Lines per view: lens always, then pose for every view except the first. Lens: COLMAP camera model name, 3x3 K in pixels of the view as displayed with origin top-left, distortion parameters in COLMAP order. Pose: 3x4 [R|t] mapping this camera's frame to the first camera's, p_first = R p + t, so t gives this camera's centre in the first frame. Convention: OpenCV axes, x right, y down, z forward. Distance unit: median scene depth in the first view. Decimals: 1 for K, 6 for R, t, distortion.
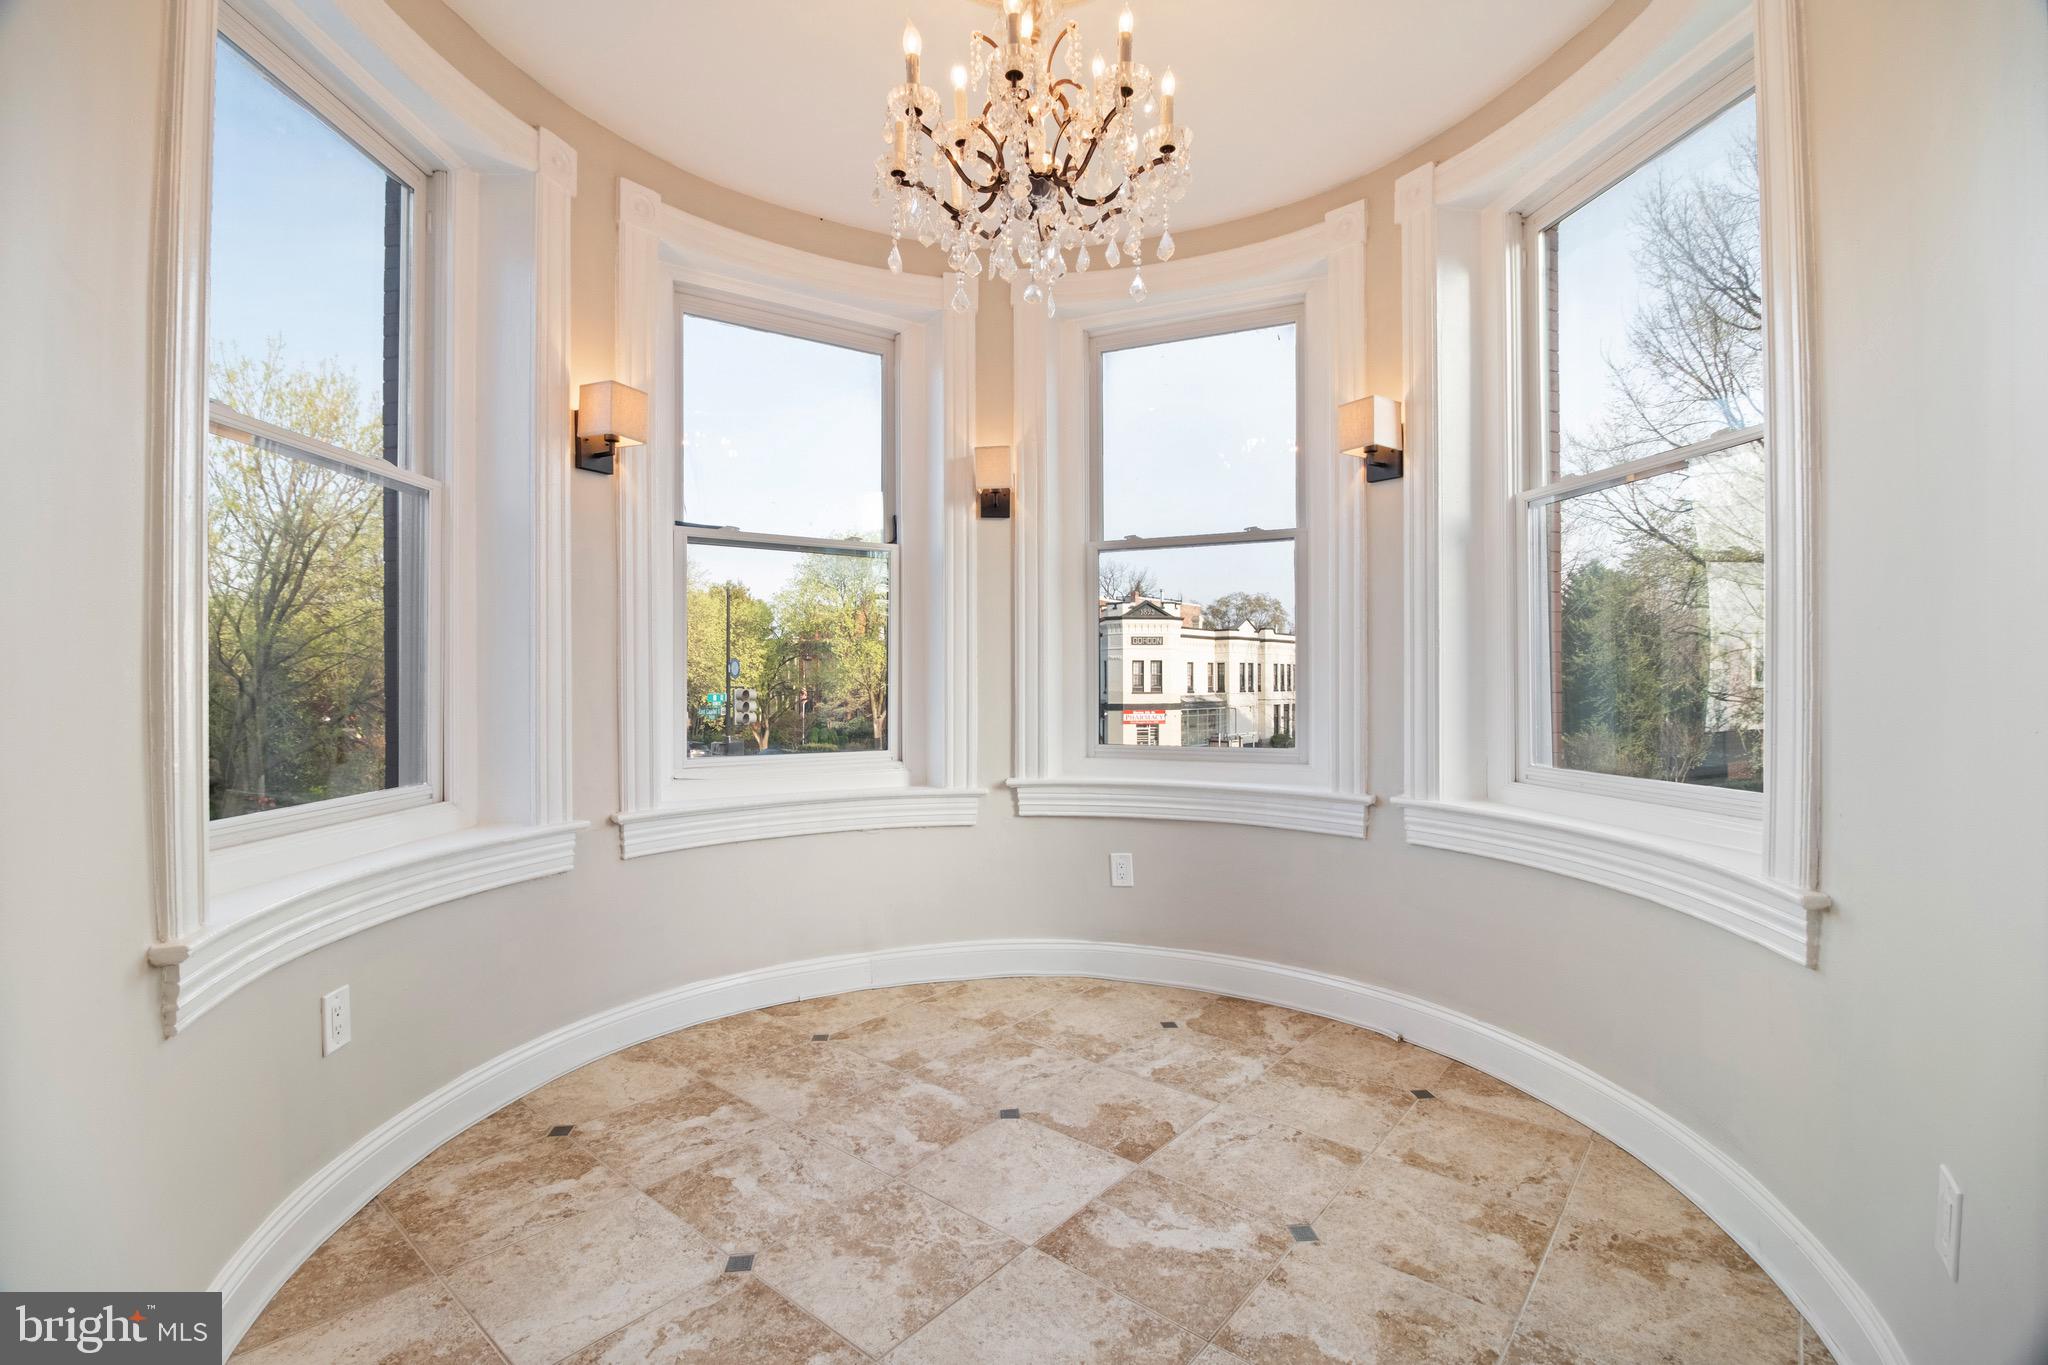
lens RADIAL K [[931.7, 0, 1024.0], [0, 931.7, 682.5], [0, 0, 1]] dist [-0.000427, -0.016261]
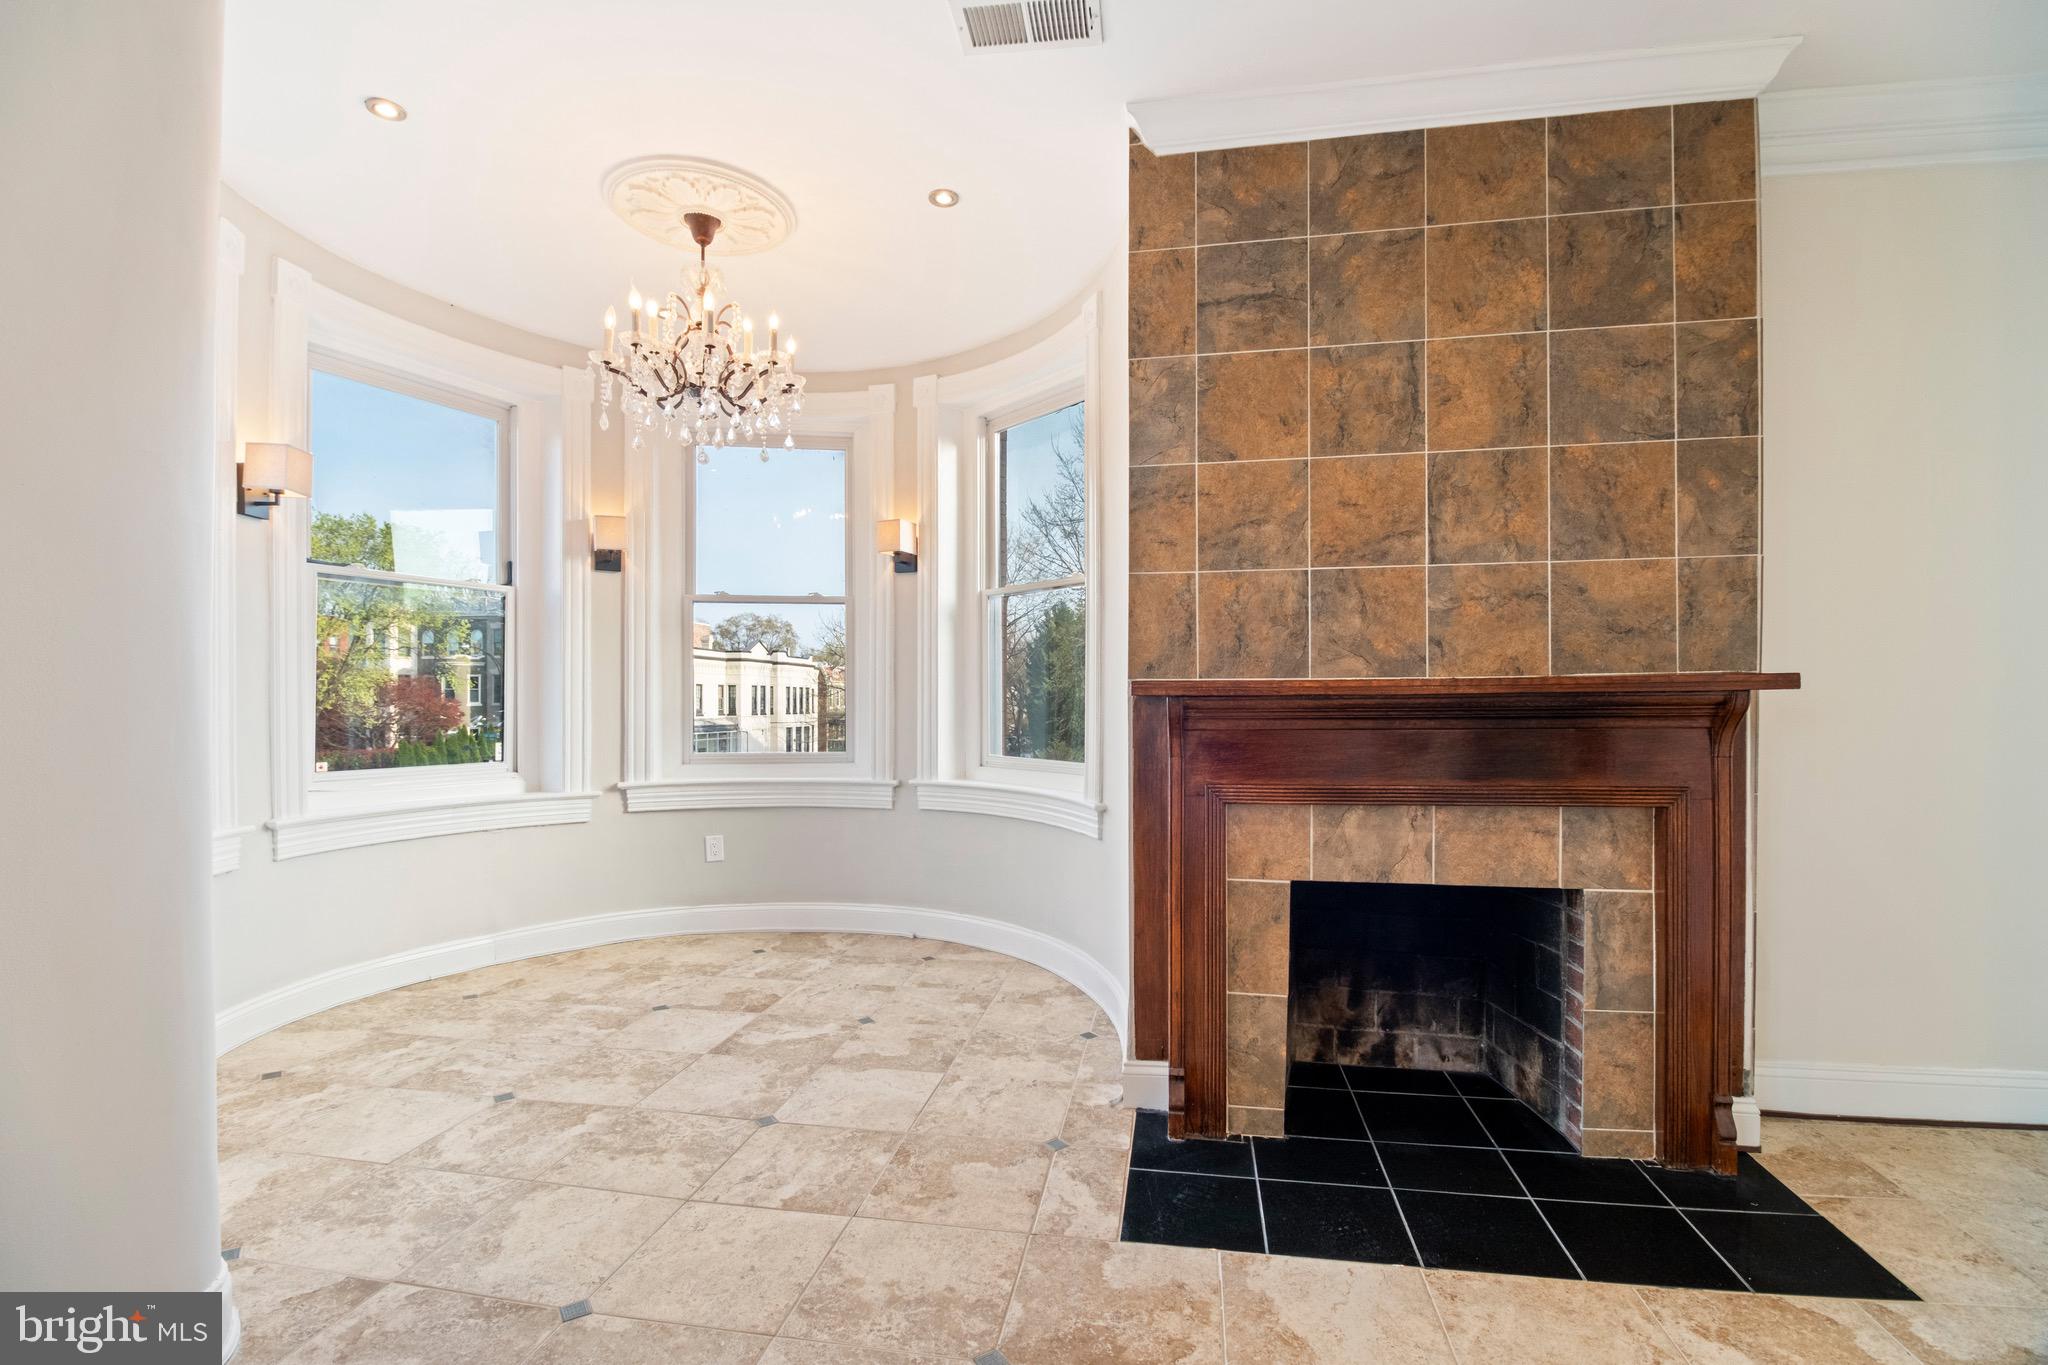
lens RADIAL K [[931.7, 0, 1024.0], [0, 931.7, 682.5], [0, 0, 1]] dist [-0.000427, -0.016261]
pose [[0.871961, 0.013597, 0.489386, -0.196118], [-0.001564, 0.999687, -0.024988, 0.000330], [-0.489572, 0.021024, 0.871709, -0.439018]]
